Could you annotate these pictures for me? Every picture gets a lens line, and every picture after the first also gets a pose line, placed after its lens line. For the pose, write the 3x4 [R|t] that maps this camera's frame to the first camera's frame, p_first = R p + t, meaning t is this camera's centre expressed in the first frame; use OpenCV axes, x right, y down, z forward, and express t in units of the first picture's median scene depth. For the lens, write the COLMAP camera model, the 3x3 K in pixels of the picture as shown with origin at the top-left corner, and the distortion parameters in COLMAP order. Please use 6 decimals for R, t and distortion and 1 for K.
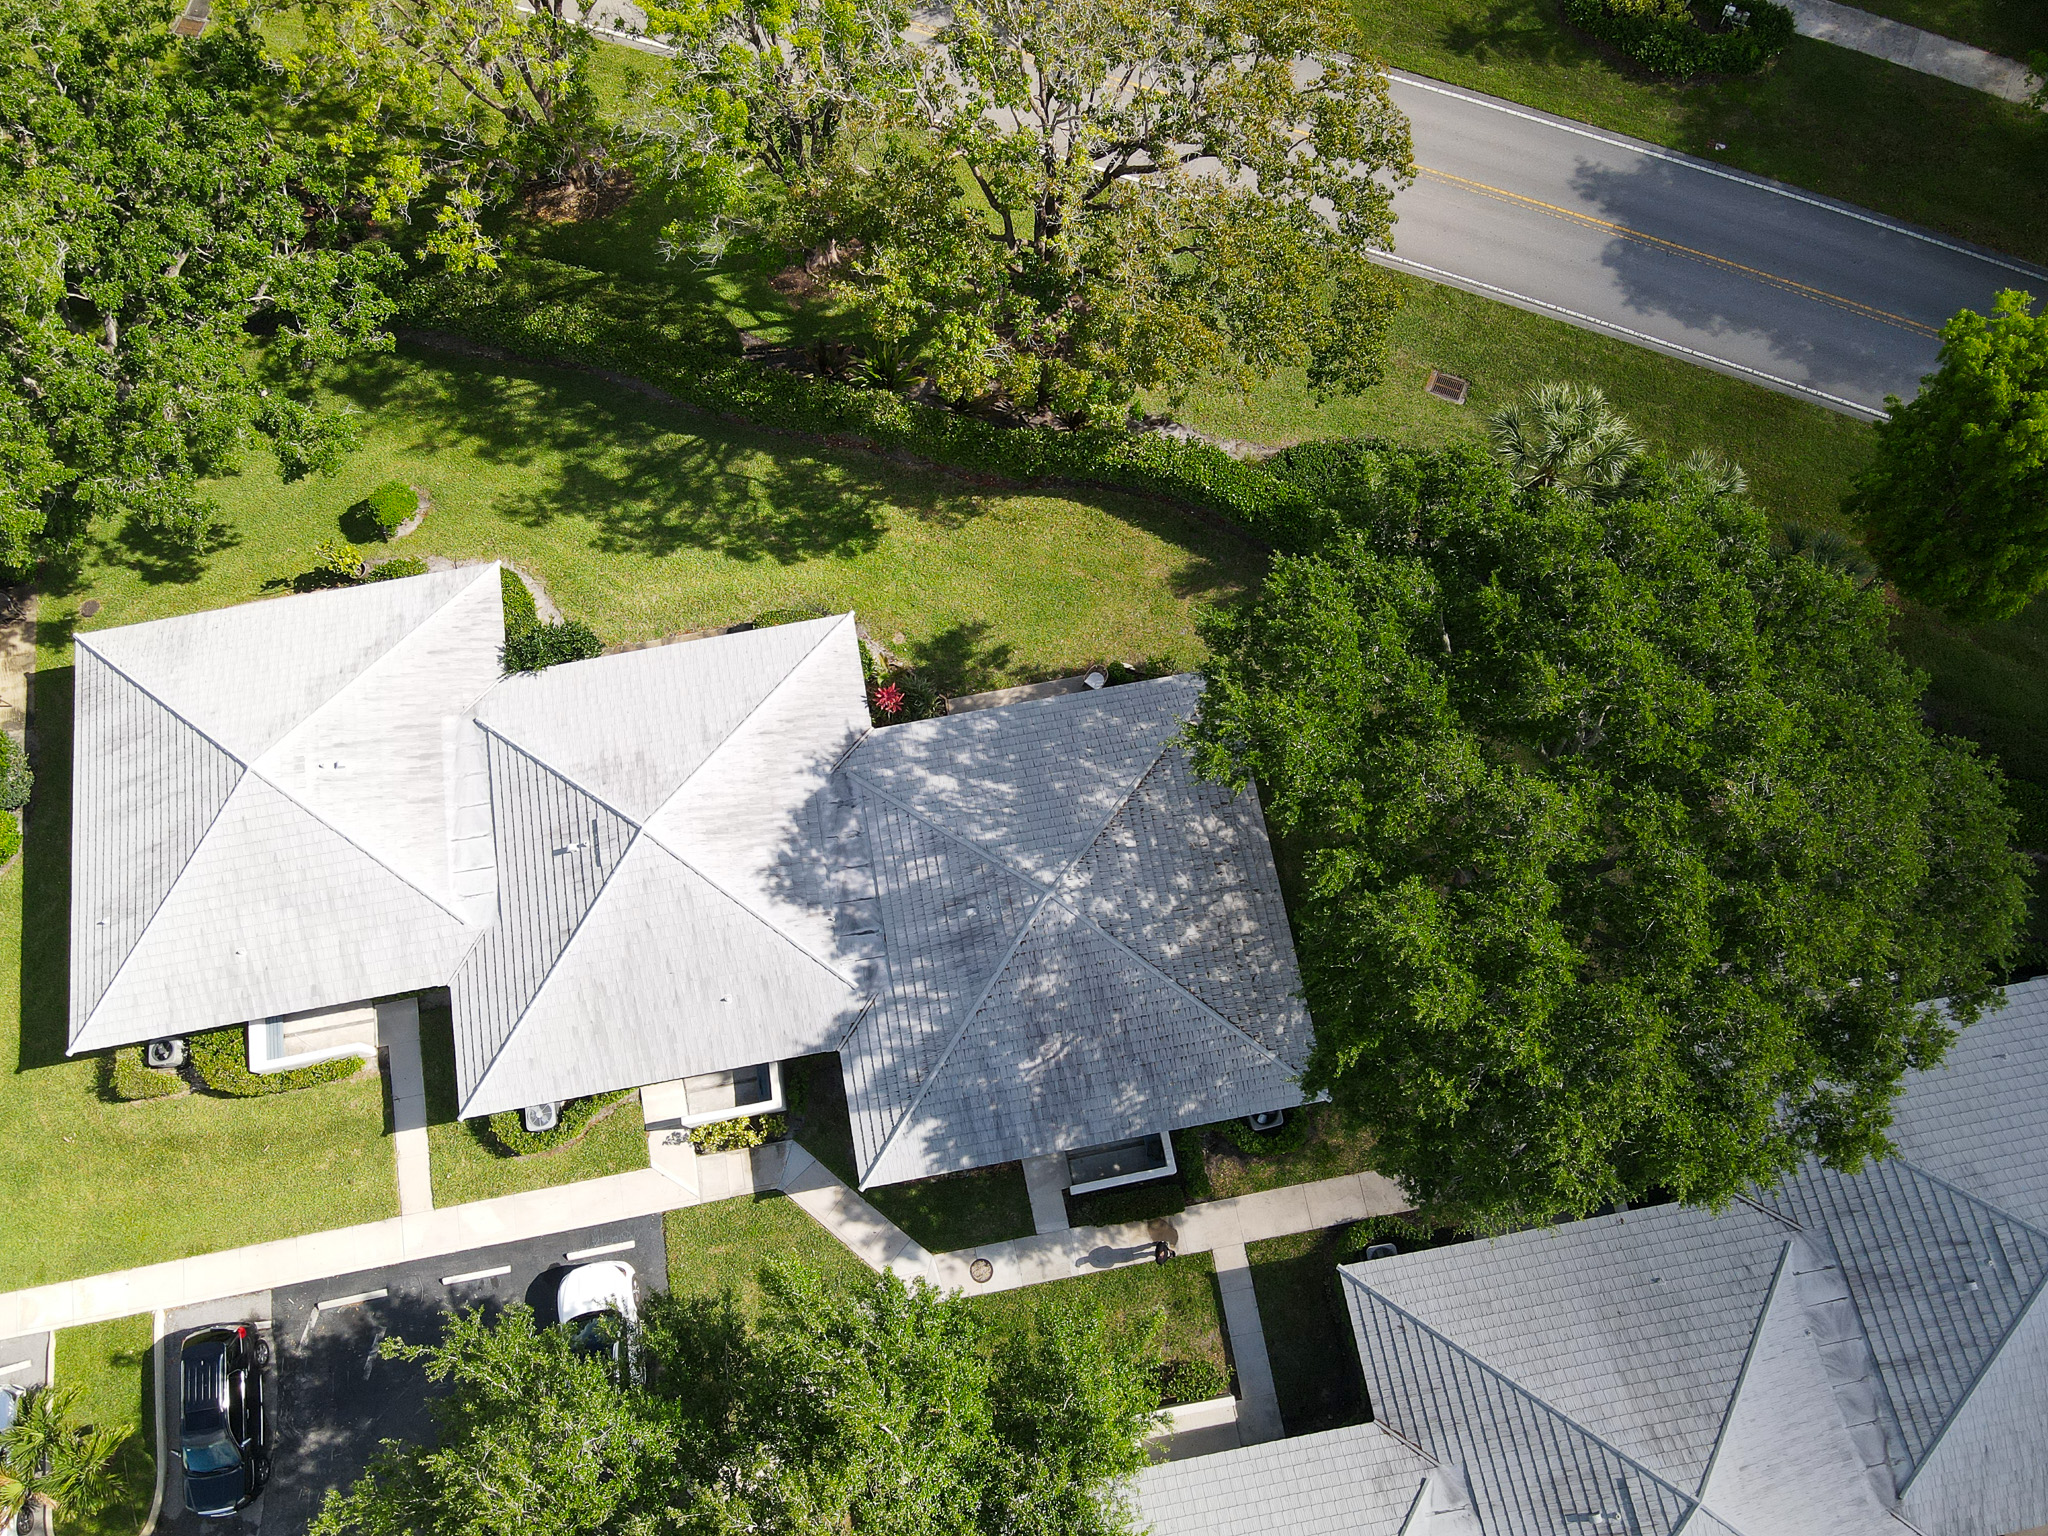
lens RADIAL K [[1445.3, 0, 1032.2], [0, 1445.3, 758.4], [0, 0, 1]] dist [0.004469, 0.008349]
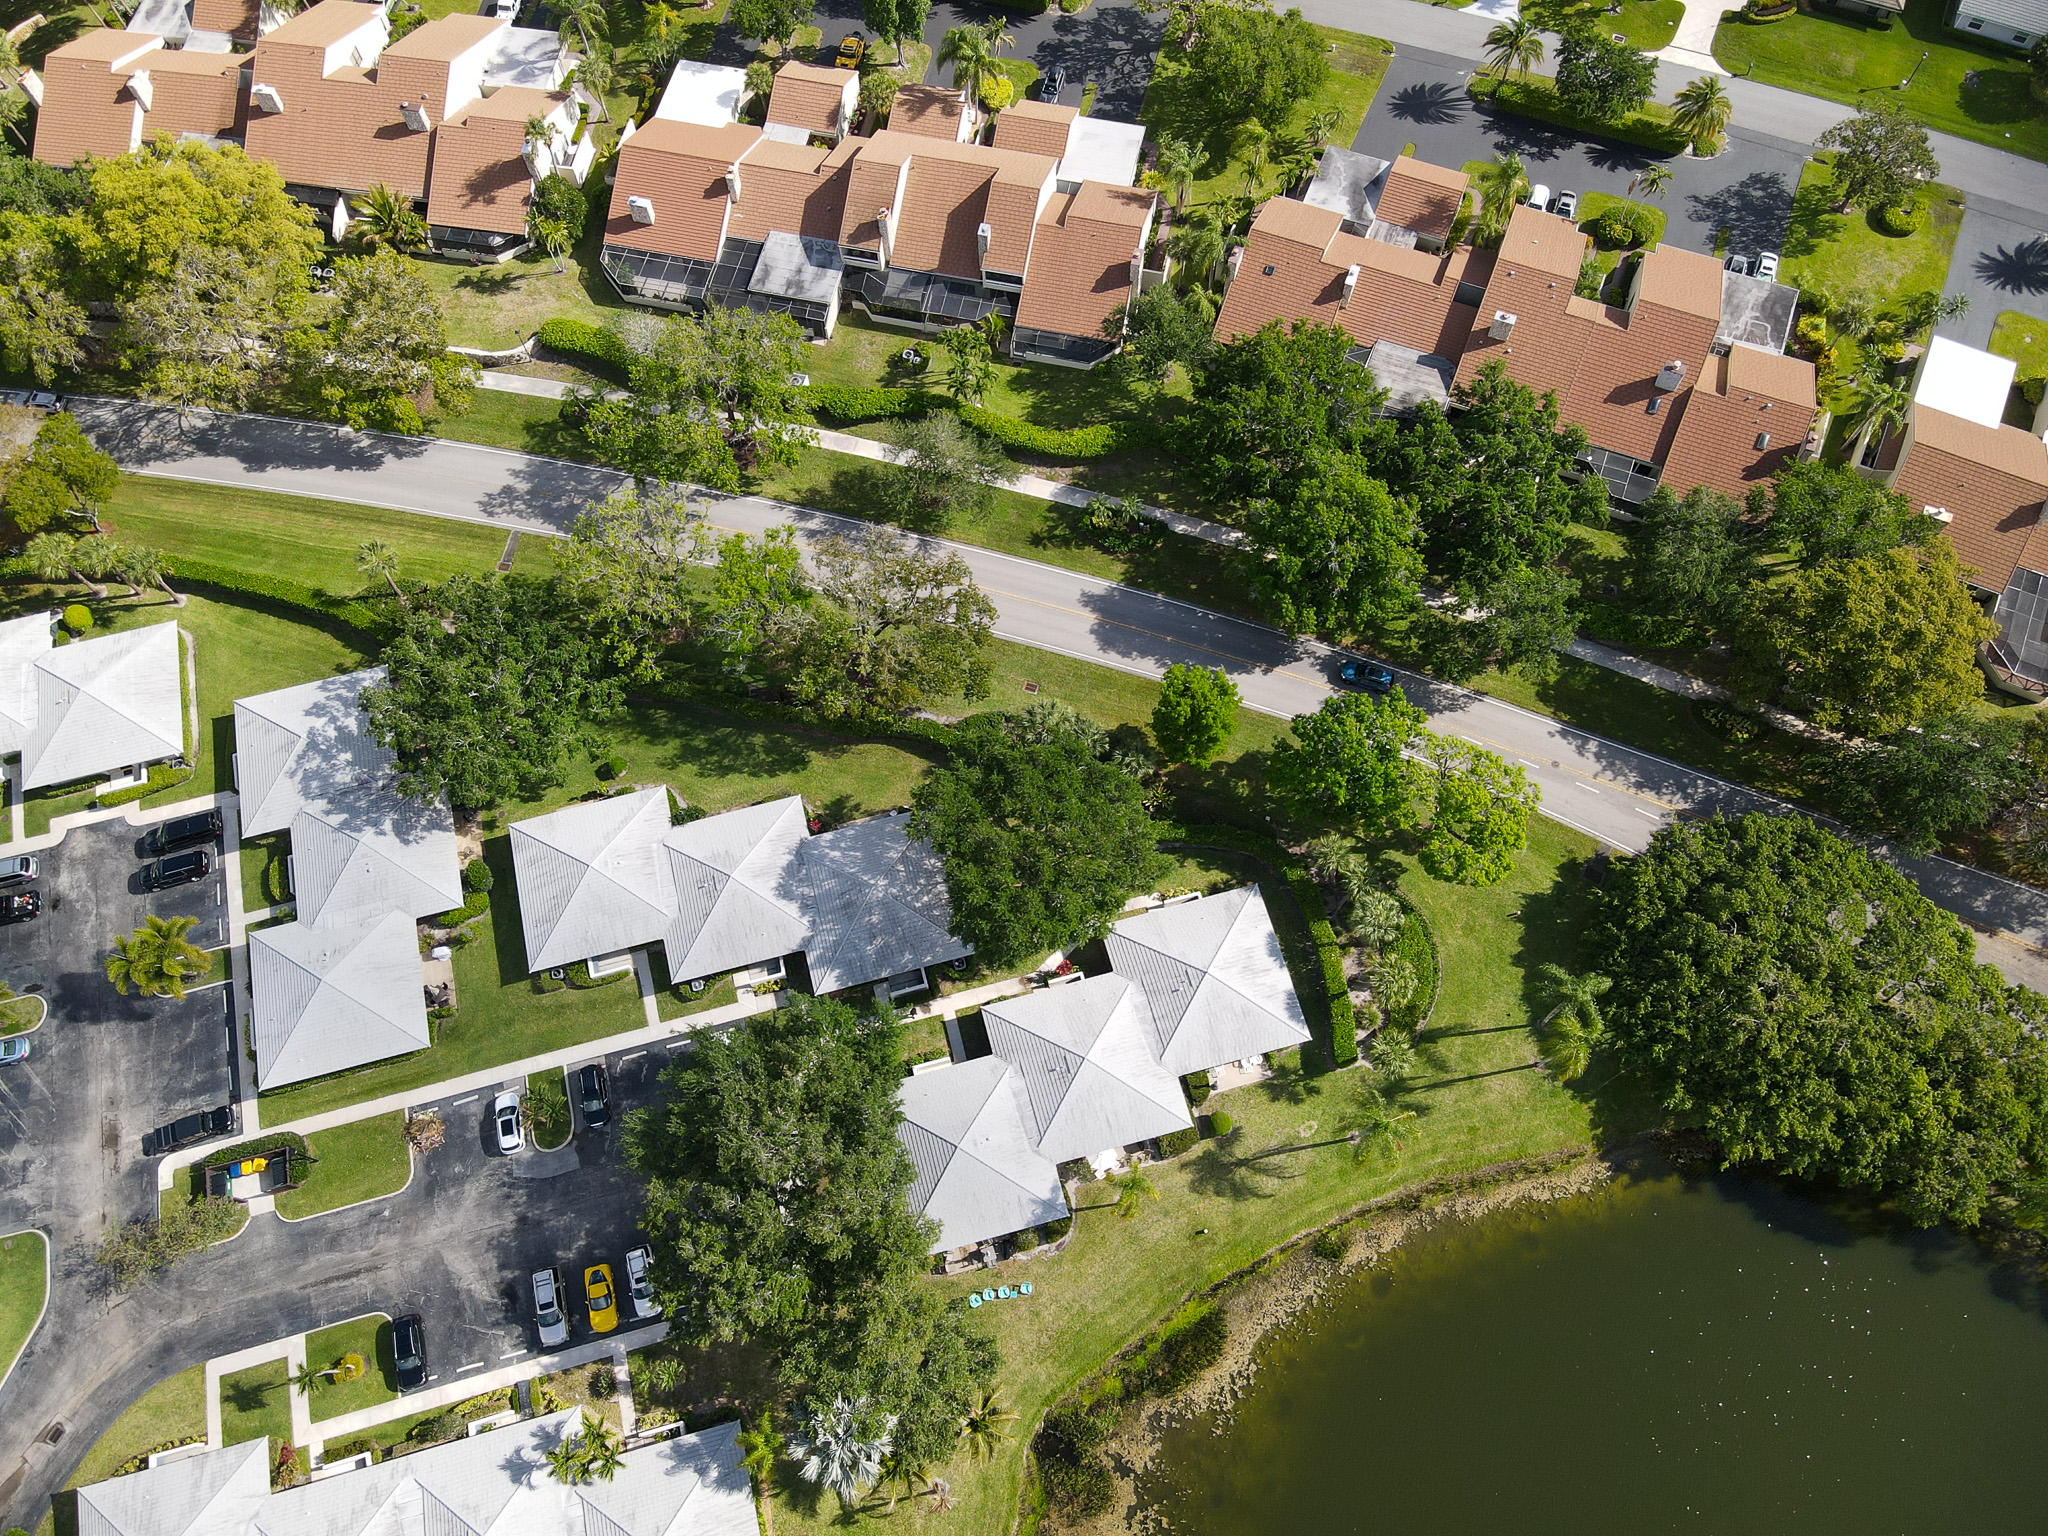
lens RADIAL K [[1445.3, 0, 1012.9], [0, 1445.3, 772.4], [0, 0, 1]] dist [0.004469, 0.008349]
pose [[0.997094, -0.072279, 0.024060, 0.216241], [0.074163, 0.993193, -0.089814, 0.132939], [-0.017405, 0.091338, 0.995668, -1.741559]]
